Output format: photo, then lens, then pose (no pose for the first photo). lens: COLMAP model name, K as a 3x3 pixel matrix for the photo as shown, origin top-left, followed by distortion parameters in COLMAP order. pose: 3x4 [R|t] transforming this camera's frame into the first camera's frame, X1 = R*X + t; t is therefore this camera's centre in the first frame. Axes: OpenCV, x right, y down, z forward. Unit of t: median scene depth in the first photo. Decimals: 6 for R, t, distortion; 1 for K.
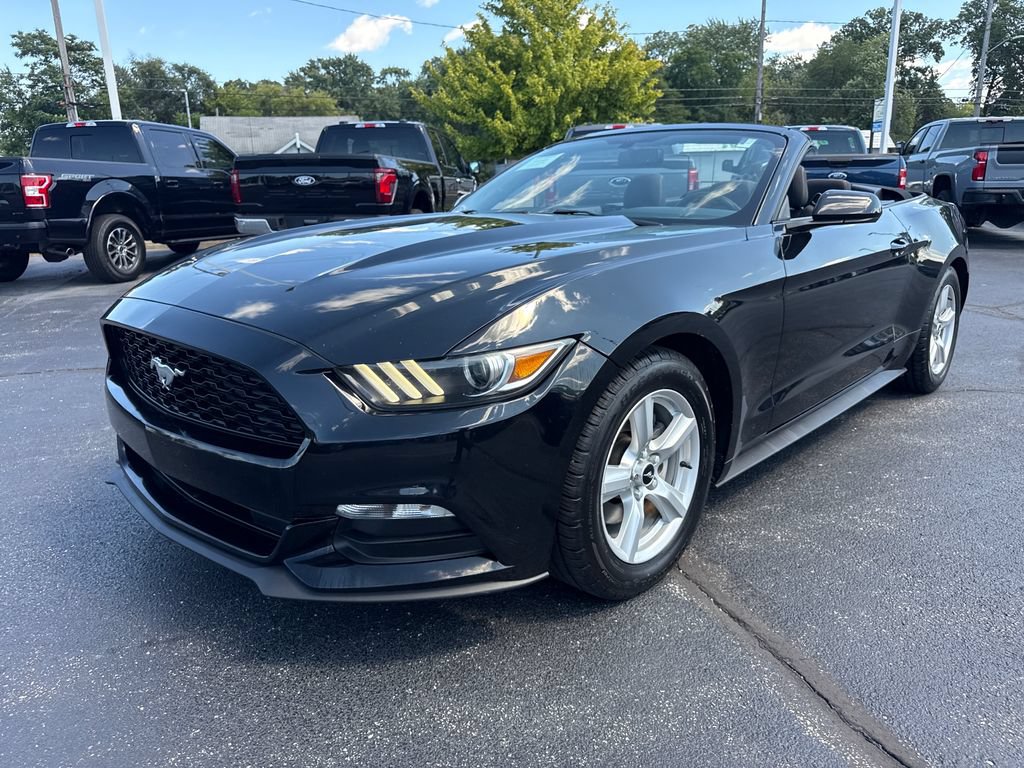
lens RADIAL K [[735.7, 0, 517.3], [0, 735.7, 381.5], [0, 0, 1]] dist [-0.003083, -0.011714]
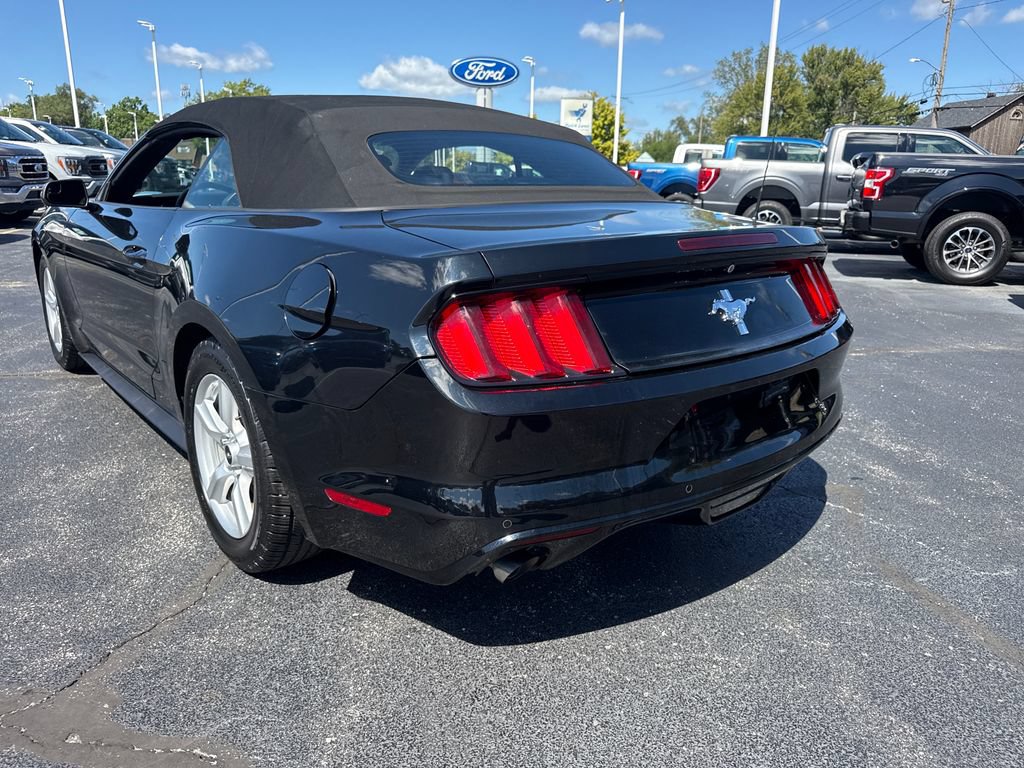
lens RADIAL K [[735.7, 0, 515.3], [0, 735.7, 389.0], [0, 0, 1]] dist [-0.003083, -0.011714]
pose [[-0.137395, 0.277030, -0.950987, 0.253557], [-0.264553, 0.914952, 0.304754, -0.083268], [0.954533, 0.293458, -0.052421, 0.307810]]
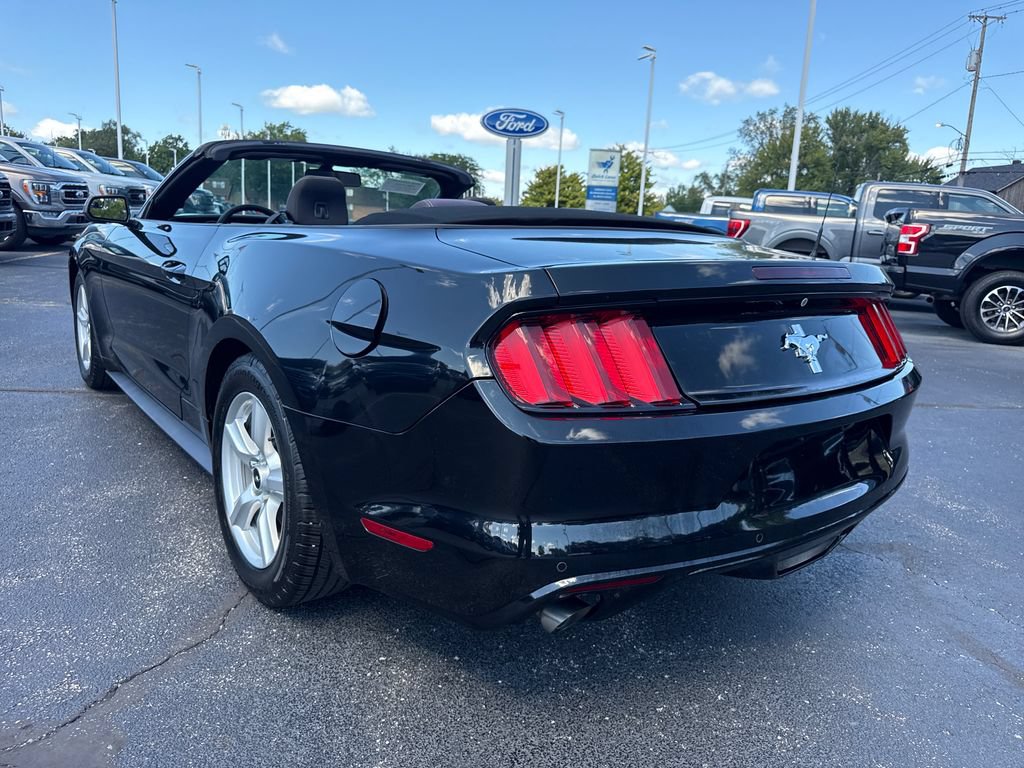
lens RADIAL K [[735.7, 0, 515.0], [0, 735.7, 377.3], [0, 0, 1]] dist [-0.003083, -0.011714]
pose [[-0.169757, 0.197857, -0.965420, 0.247832], [-0.298378, 0.923338, 0.241699, -0.077395], [0.939230, 0.329090, -0.097706, 0.302598]]
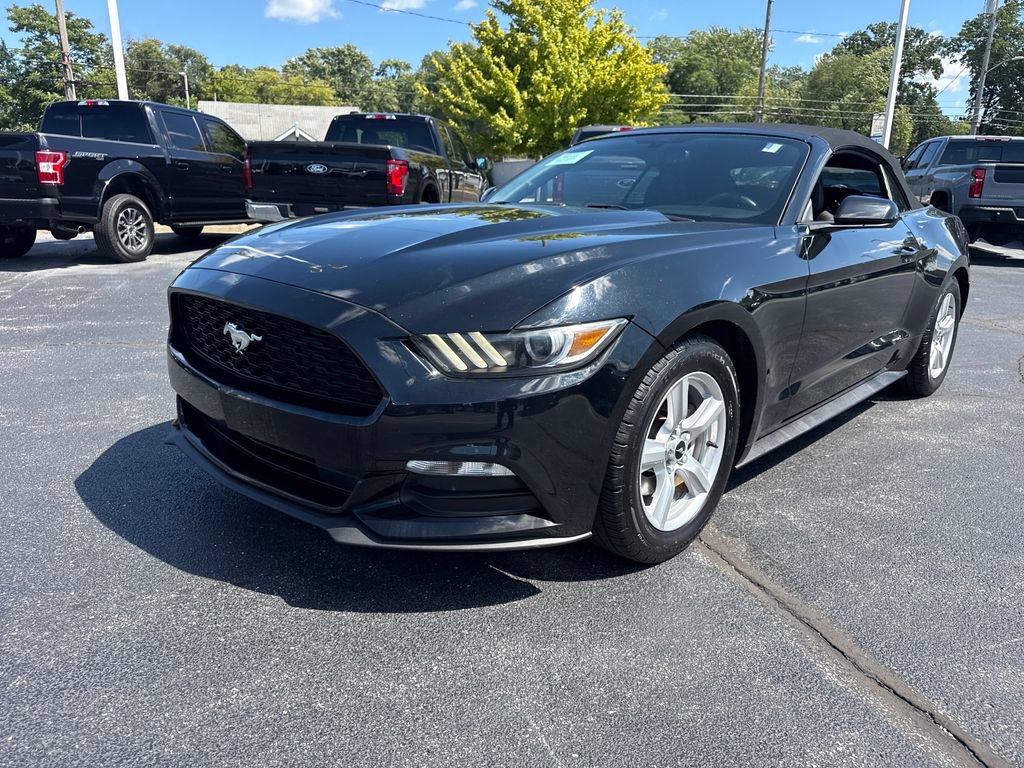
lens RADIAL K [[735.7, 0, 515.2], [0, 735.7, 391.5], [0, 0, 1]] dist [-0.003083, -0.011714]
pose [[0.999125, 0.038818, 0.015586, -0.010777], [-0.039028, 0.999148, 0.013384, 0.004414], [-0.015054, -0.013981, 0.999789, -0.010099]]
